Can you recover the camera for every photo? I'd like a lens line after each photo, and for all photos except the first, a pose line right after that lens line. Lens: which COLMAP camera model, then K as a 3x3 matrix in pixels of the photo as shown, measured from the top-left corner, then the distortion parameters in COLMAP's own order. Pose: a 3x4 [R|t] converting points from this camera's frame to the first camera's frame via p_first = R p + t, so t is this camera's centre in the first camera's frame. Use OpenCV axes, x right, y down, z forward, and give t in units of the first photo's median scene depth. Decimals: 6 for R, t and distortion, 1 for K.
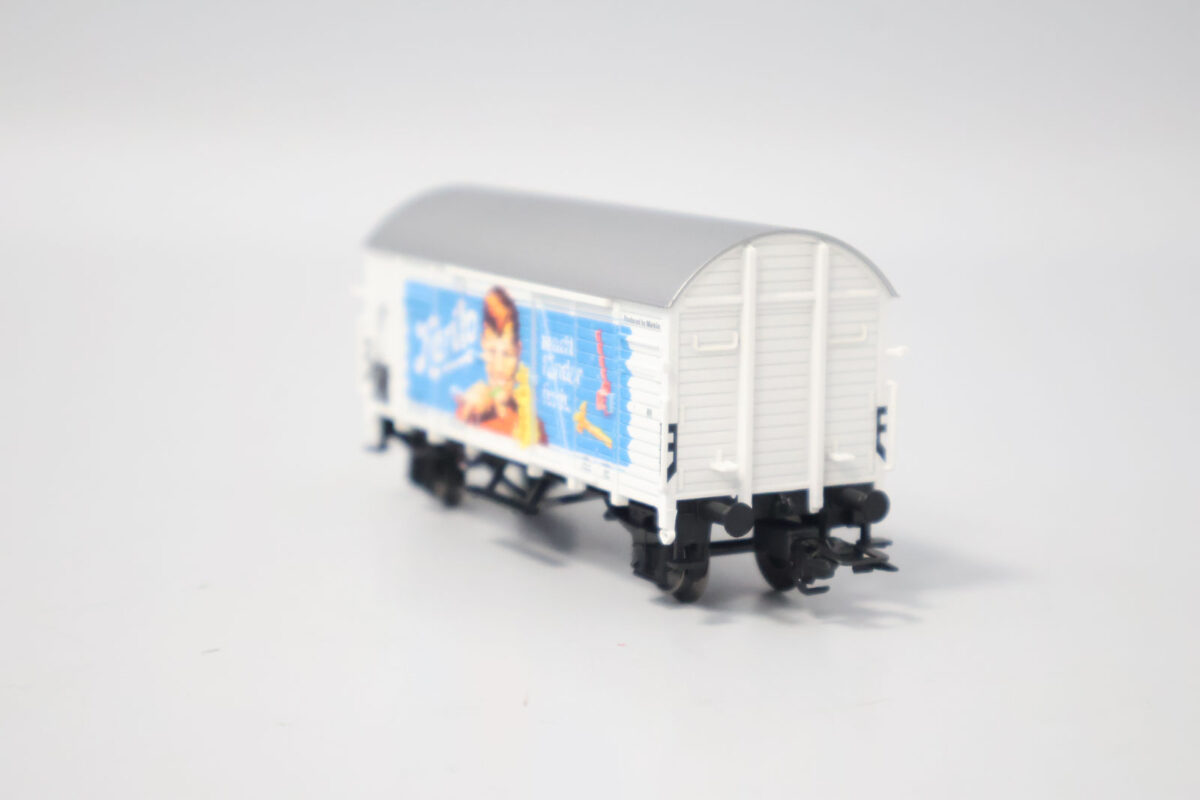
lens RADIAL K [[2516.4, 0, 600.0], [0, 2516.4, 400.0], [0, 0, 1]] dist [0.008208, 0.020535]
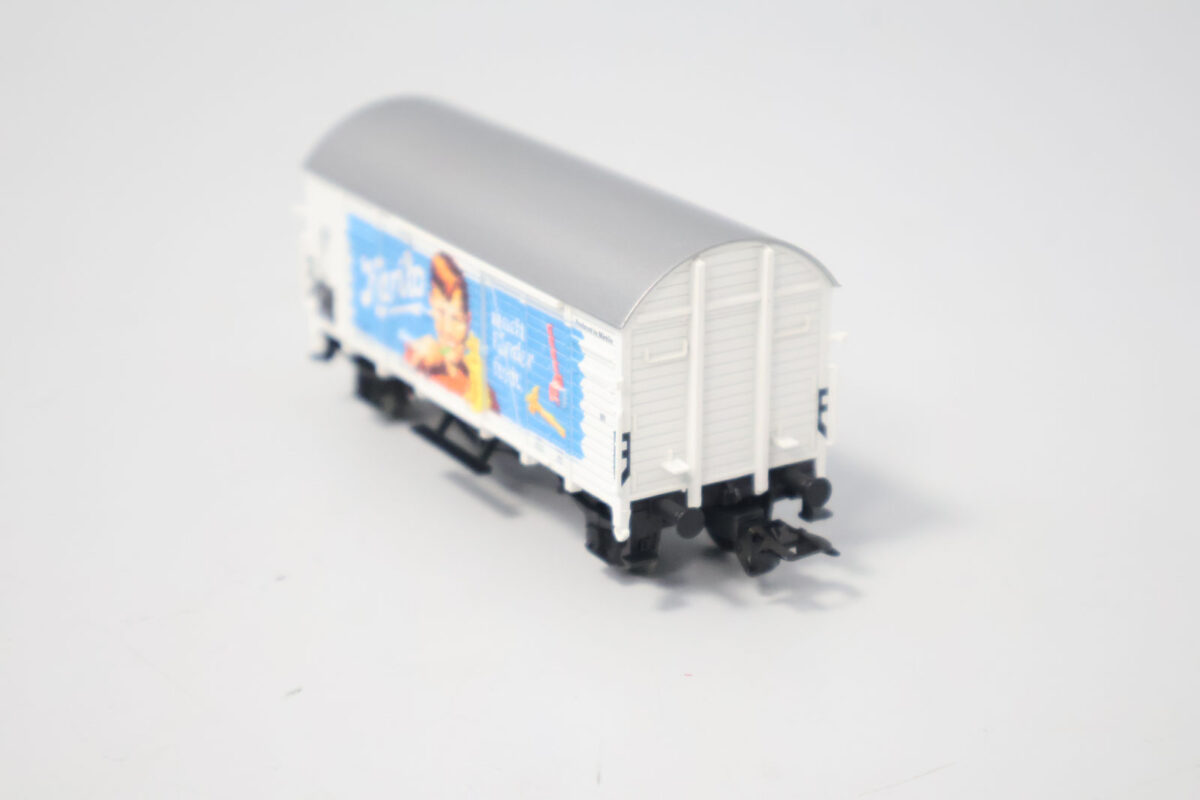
lens RADIAL K [[2516.4, 0, 600.0], [0, 2516.4, 400.0], [0, 0, 1]] dist [0.008208, 0.020535]
pose [[0.998680, -0.023321, 0.045769, -0.027970], [0.013477, 0.978746, 0.204631, -0.207874], [-0.049568, -0.203744, 0.977769, -0.012121]]
